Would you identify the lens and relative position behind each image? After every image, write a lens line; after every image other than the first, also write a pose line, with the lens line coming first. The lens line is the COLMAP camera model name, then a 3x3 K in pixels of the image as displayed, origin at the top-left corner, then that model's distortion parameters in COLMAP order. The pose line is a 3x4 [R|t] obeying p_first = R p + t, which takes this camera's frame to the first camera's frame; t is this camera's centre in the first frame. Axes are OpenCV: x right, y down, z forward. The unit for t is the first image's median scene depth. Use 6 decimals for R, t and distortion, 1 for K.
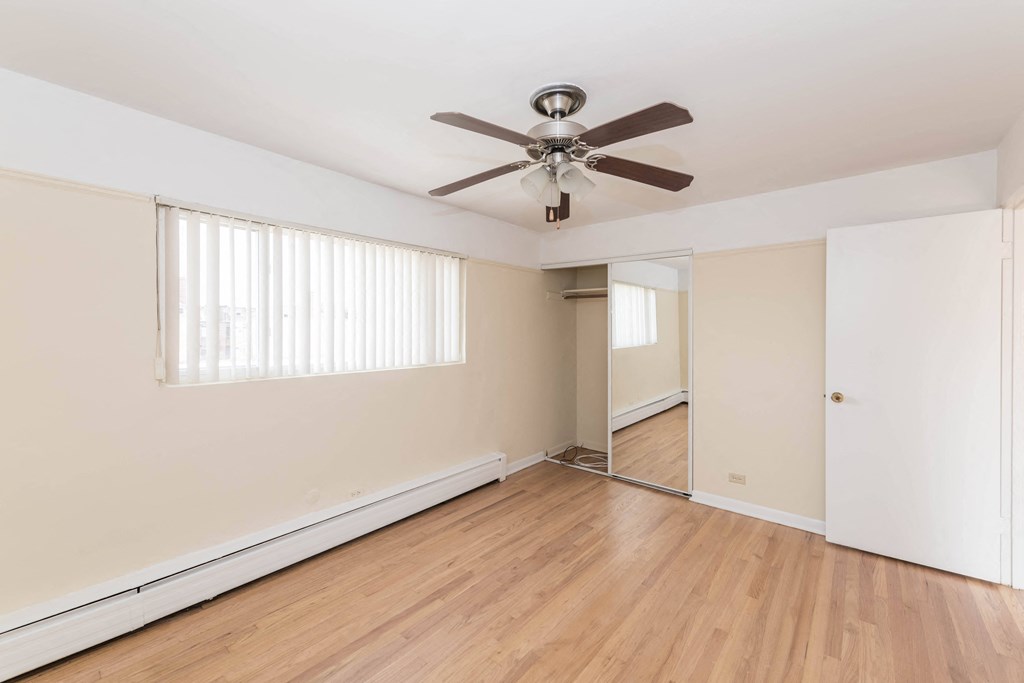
lens RADIAL K [[396.4, 0, 517.8], [0, 396.4, 333.5], [0, 0, 1]] dist [0.003039, -0.000005]
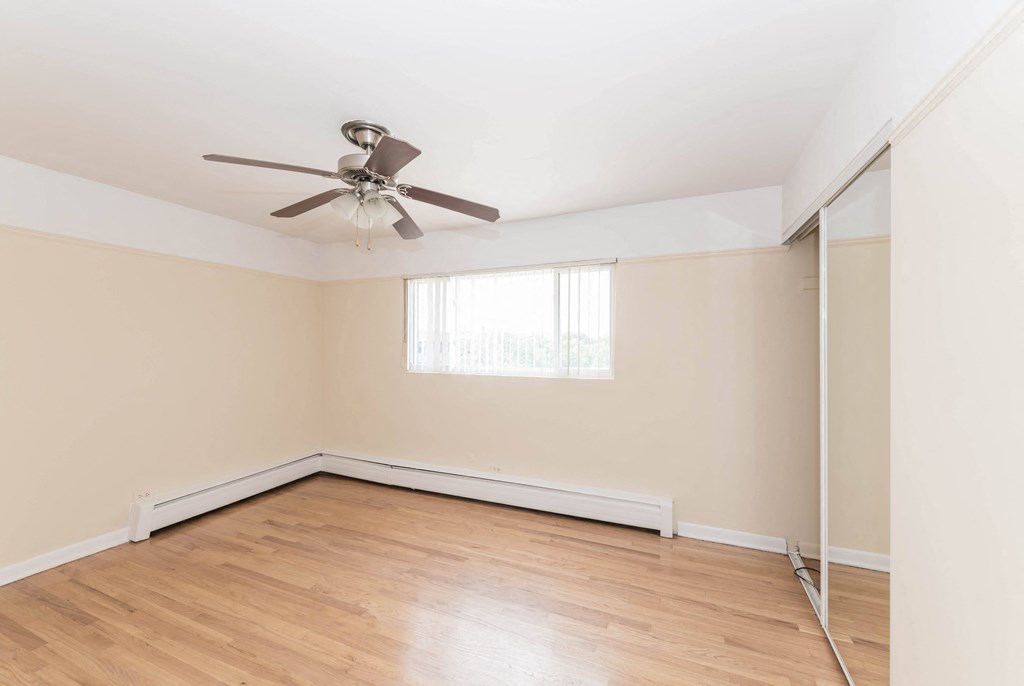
lens RADIAL K [[396.4, 0, 516.6], [0, 396.4, 346.9], [0, 0, 1]] dist [0.003039, -0.000005]
pose [[0.311243, 0.013303, -0.950237, 0.740463], [-0.004937, 0.999911, 0.012381, -0.009194], [0.950317, 0.000838, 0.311281, 0.590930]]
